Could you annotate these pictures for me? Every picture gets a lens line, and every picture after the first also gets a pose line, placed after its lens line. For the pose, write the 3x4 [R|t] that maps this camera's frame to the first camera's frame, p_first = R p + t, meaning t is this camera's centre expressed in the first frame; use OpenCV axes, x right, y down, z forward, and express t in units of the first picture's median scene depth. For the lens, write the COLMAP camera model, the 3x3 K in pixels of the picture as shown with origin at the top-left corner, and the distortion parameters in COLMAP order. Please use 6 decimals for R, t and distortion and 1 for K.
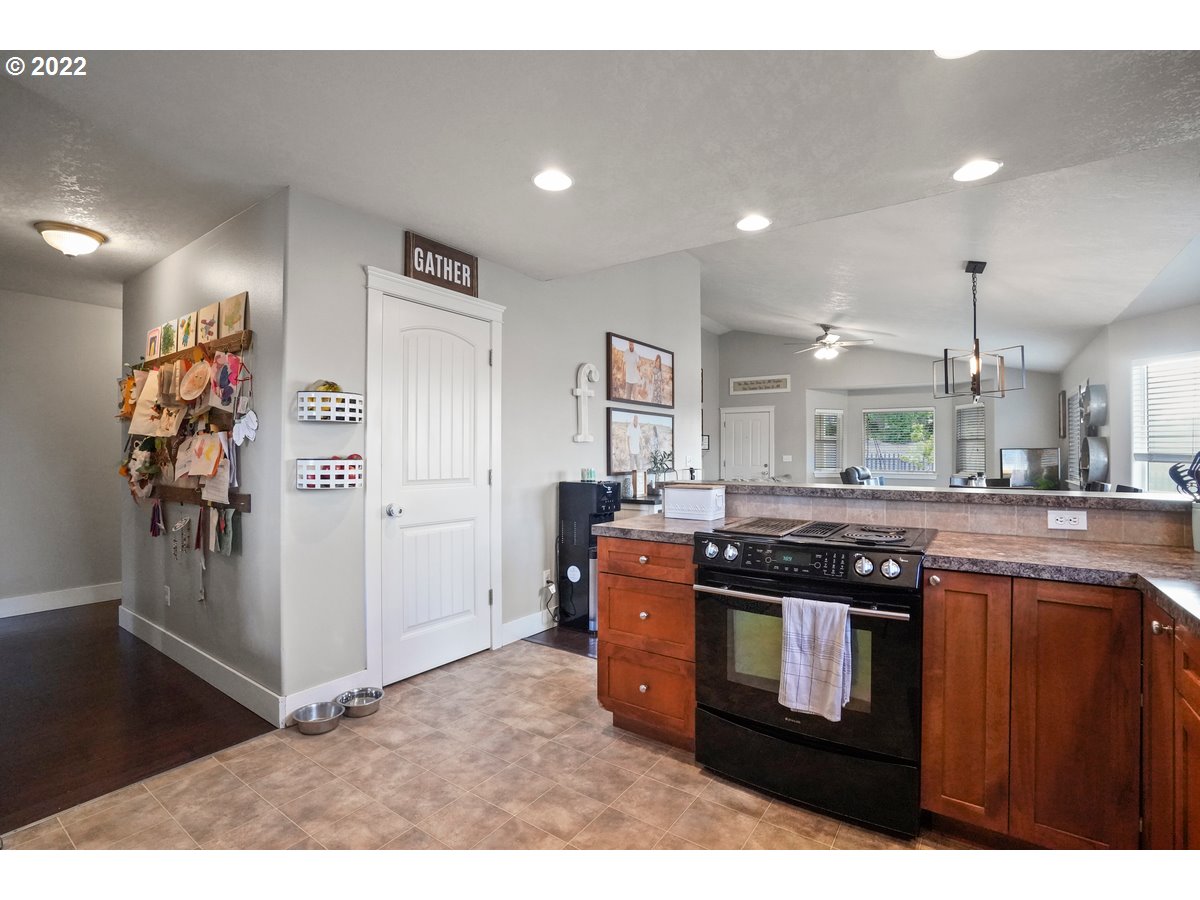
lens RADIAL K [[567.6, 0, 600.0], [0, 567.6, 450.0], [0, 0, 1]] dist [0.000065, -0.000001]
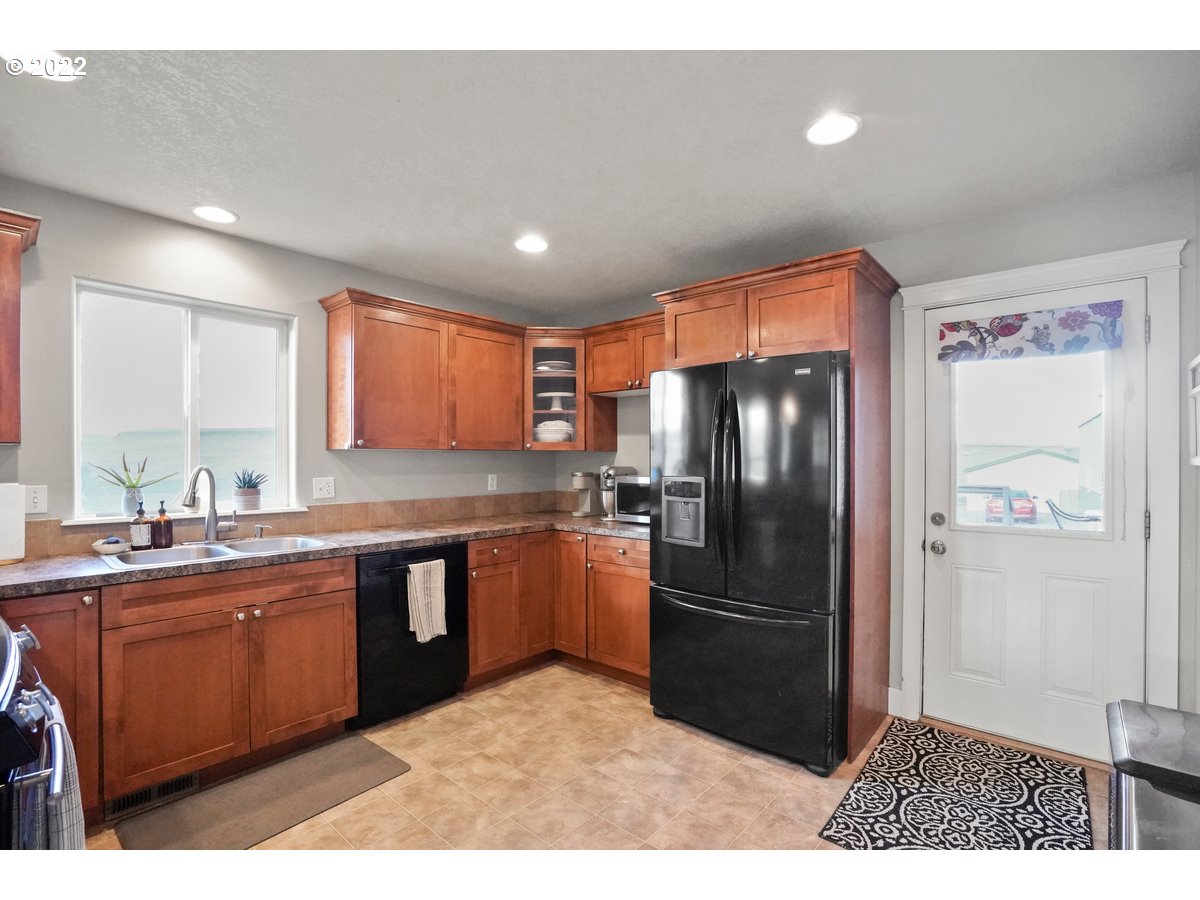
lens RADIAL K [[567.6, 0, 600.0], [0, 567.6, 450.0], [0, 0, 1]] dist [0.000065, -0.000001]
pose [[-0.991645, -0.067988, 0.109628, -0.371966], [-0.079128, 0.991766, -0.100689, 0.044039], [-0.101880, -0.108522, -0.988860, 2.022598]]
